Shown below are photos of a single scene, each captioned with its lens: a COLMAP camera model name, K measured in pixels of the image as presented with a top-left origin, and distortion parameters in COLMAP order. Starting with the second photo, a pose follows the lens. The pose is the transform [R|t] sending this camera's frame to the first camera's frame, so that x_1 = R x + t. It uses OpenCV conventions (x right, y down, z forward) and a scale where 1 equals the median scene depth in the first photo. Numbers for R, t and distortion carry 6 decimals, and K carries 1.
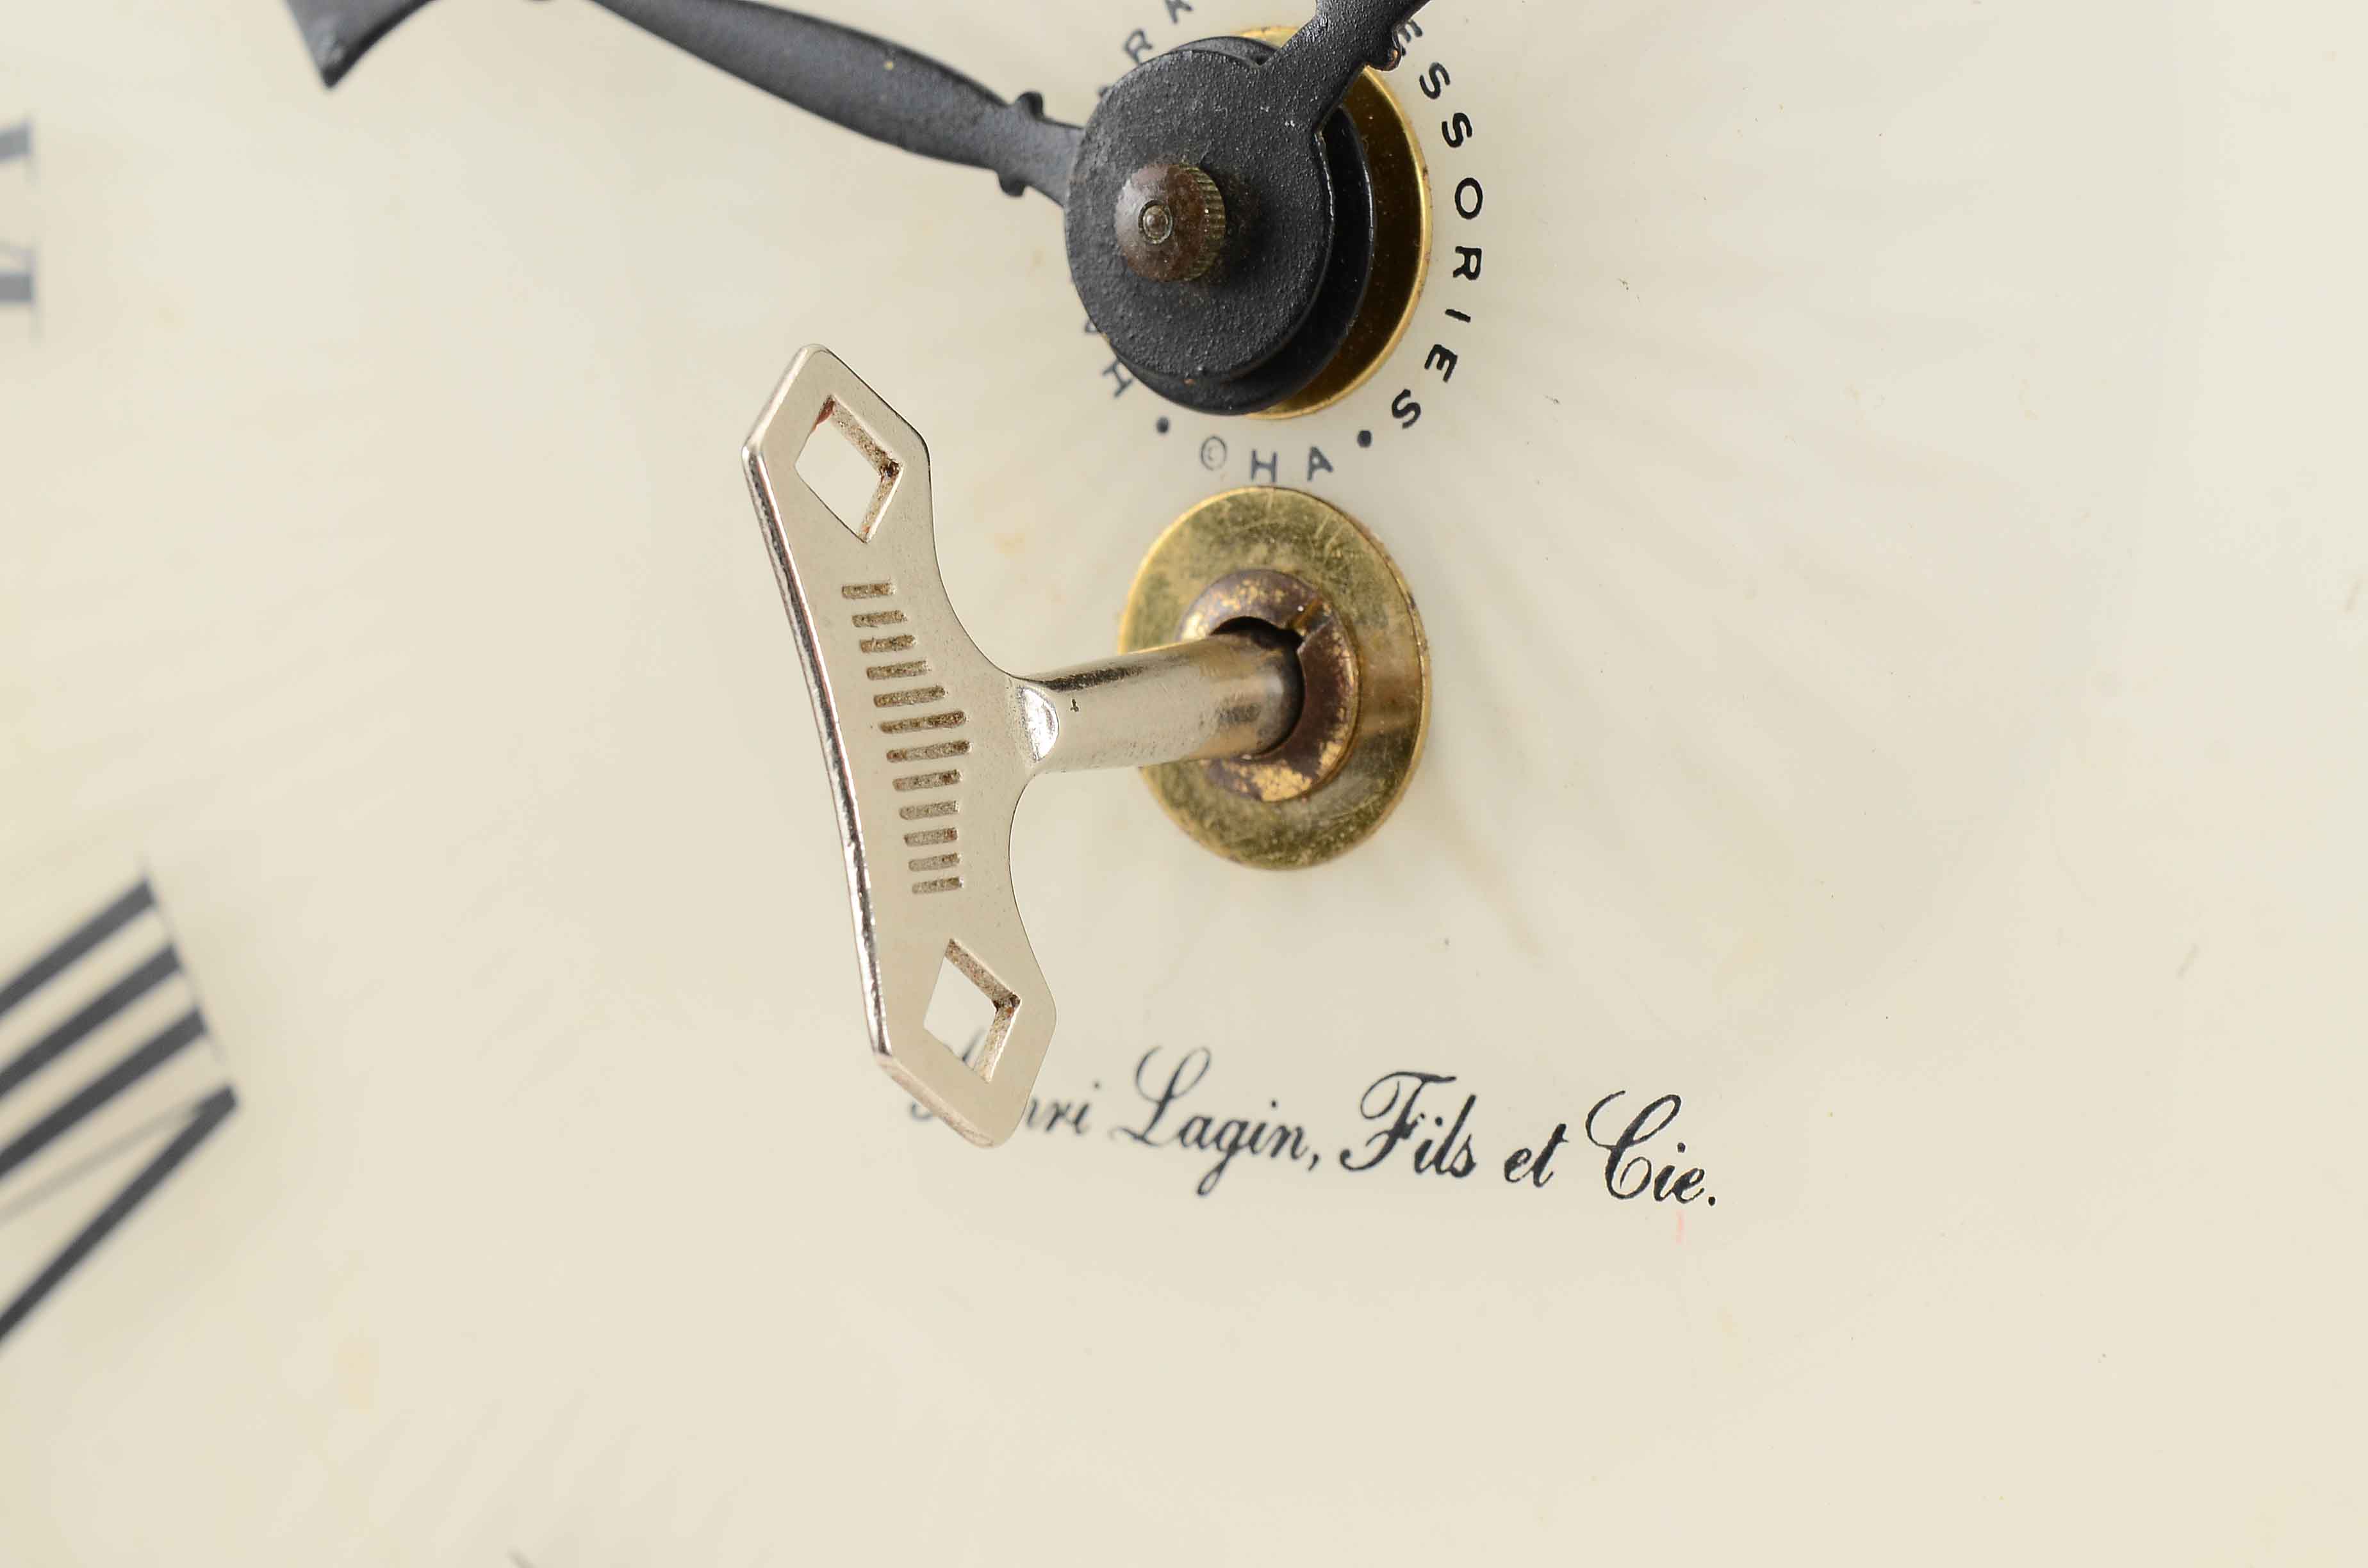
lens RADIAL K [[5149.0, 0, 1188.0], [0, 5149.0, 787.4], [0, 0, 1]] dist [0.064981, 0.000000]
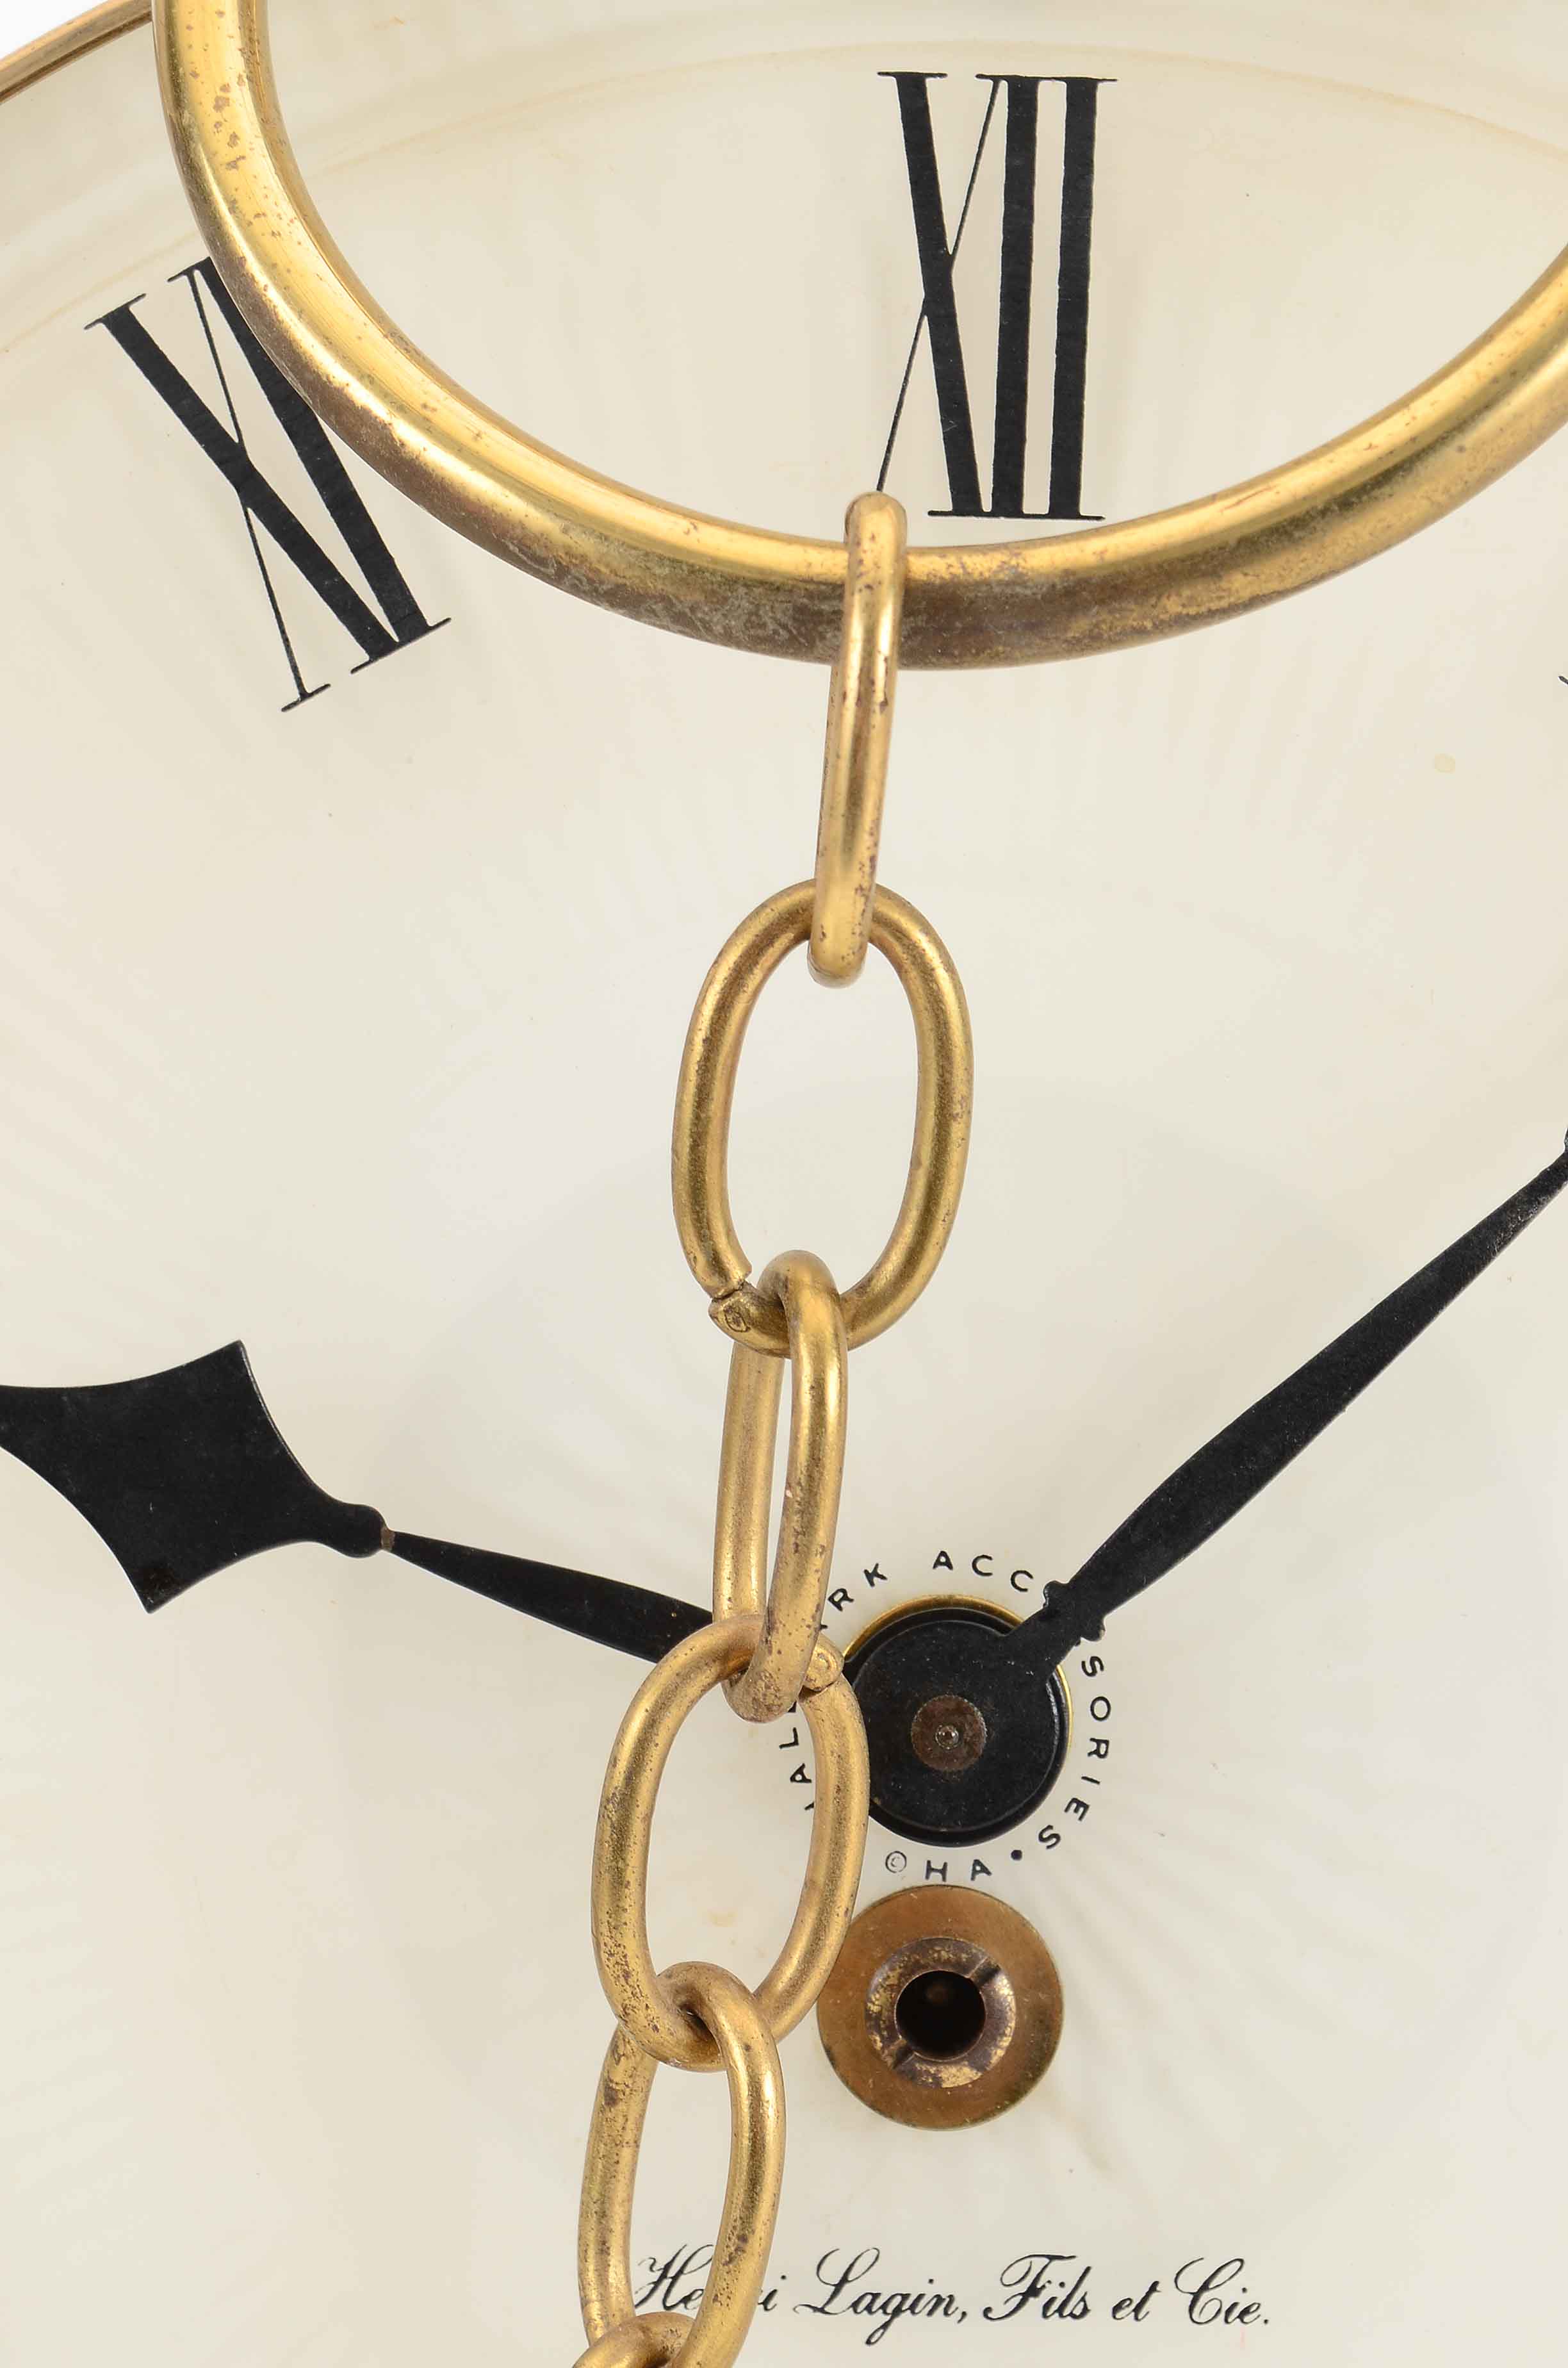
lens RADIAL K [[5149.0, 0, 764.3], [0, 5149.0, 1189.4], [0, 0, 1]] dist [0.064981, 0.000000]
pose [[0.807829, 0.000202, 0.589417, -0.957917], [0.026193, 0.999000, -0.036241, -0.215604], [-0.588835, 0.044715, 0.807016, -0.241740]]
